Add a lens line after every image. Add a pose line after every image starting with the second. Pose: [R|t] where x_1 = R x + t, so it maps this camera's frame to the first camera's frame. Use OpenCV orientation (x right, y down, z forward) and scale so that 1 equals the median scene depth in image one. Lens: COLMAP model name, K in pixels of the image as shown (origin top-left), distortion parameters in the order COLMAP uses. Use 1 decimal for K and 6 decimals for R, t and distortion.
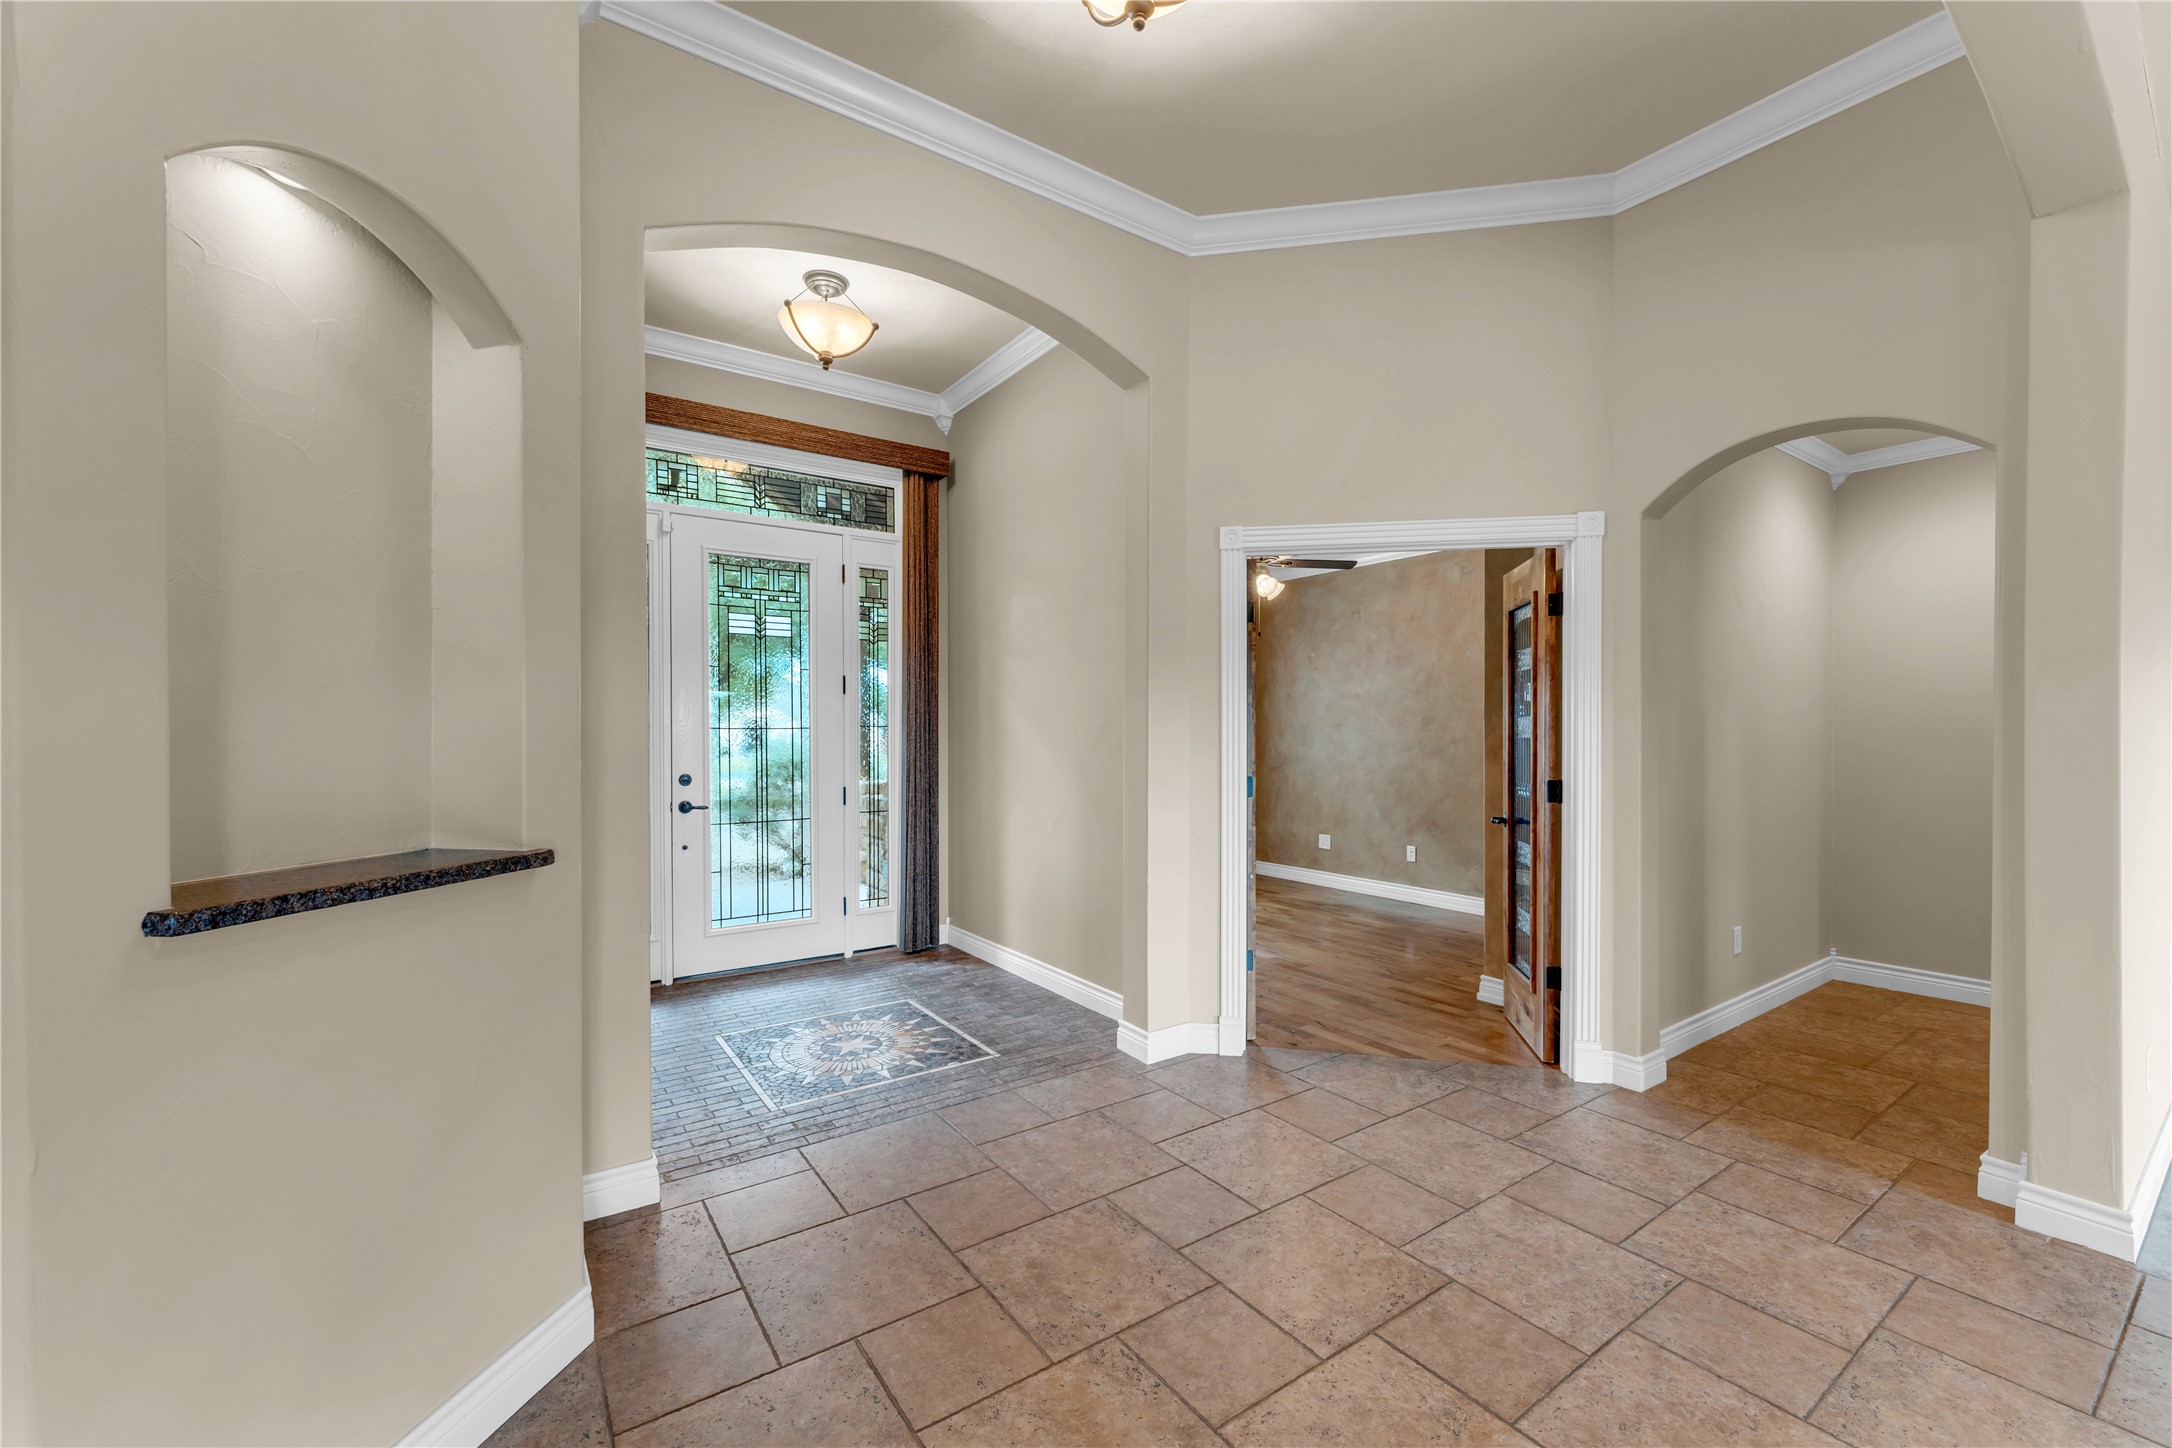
lens RADIAL K [[861.9, 0, 1092.6], [0, 861.9, 731.2], [0, 0, 1]] dist [0.010326, 0.000085]
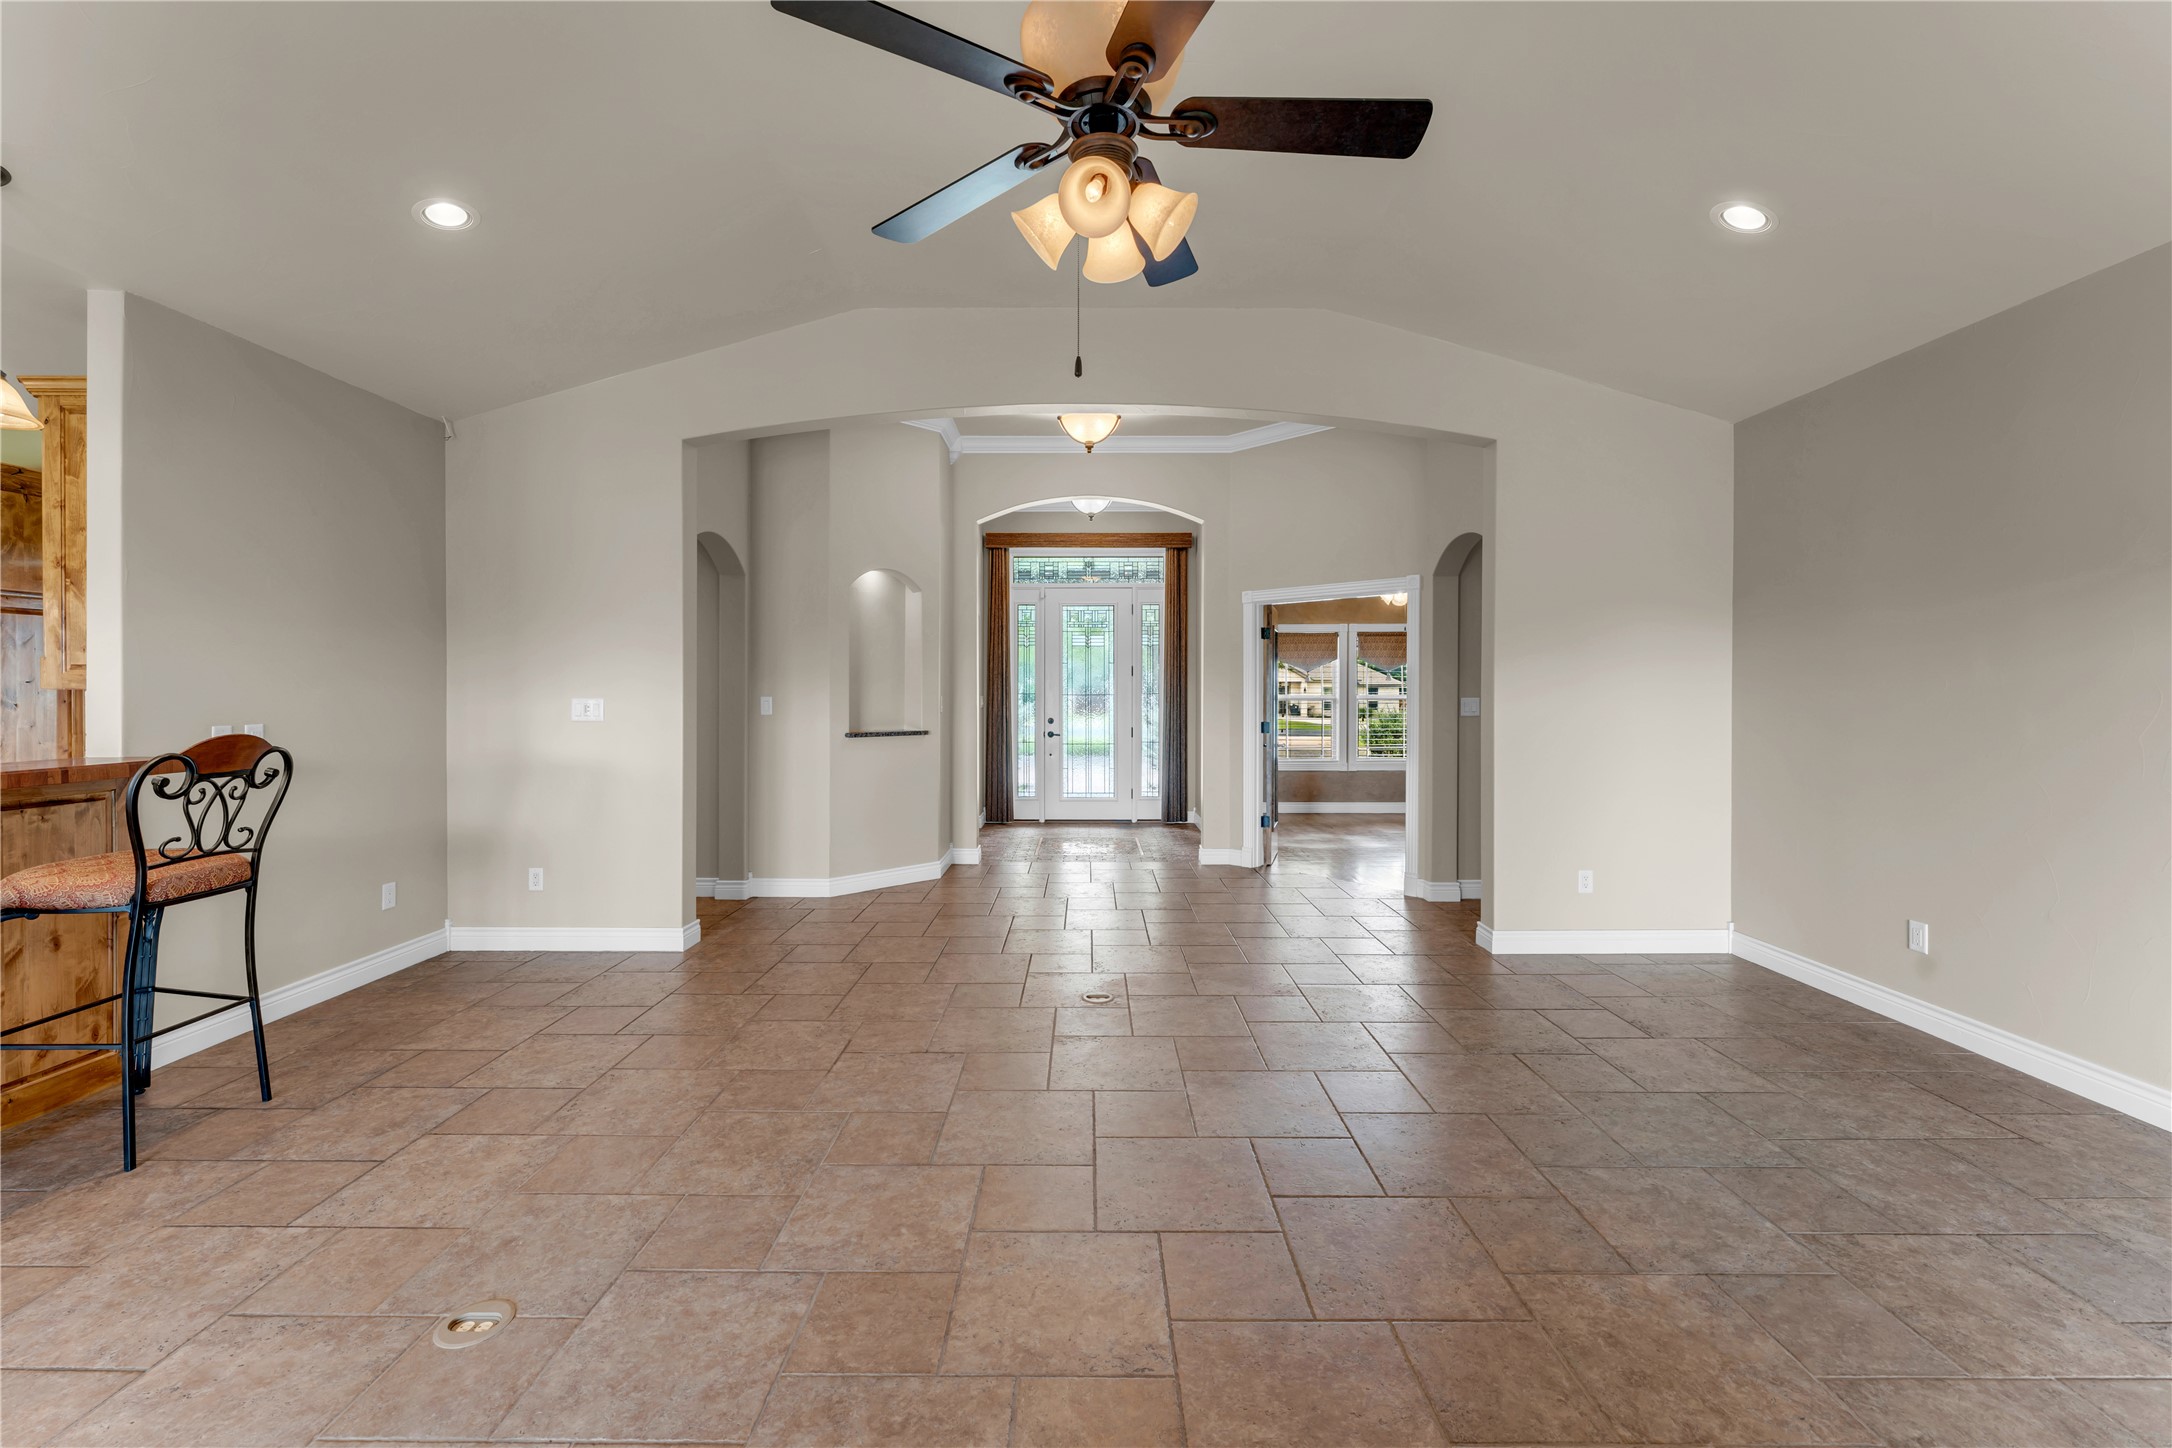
lens RADIAL K [[883.5, 0, 1086.0], [0, 883.5, 724.0], [0, 0, 1]] dist [0.004379, 0.000214]
pose [[0.806572, 0.022885, -0.590693, 0.803050], [-0.003592, 0.999422, 0.033816, -0.006365], [0.591125, -0.025153, 0.806187, -0.607835]]
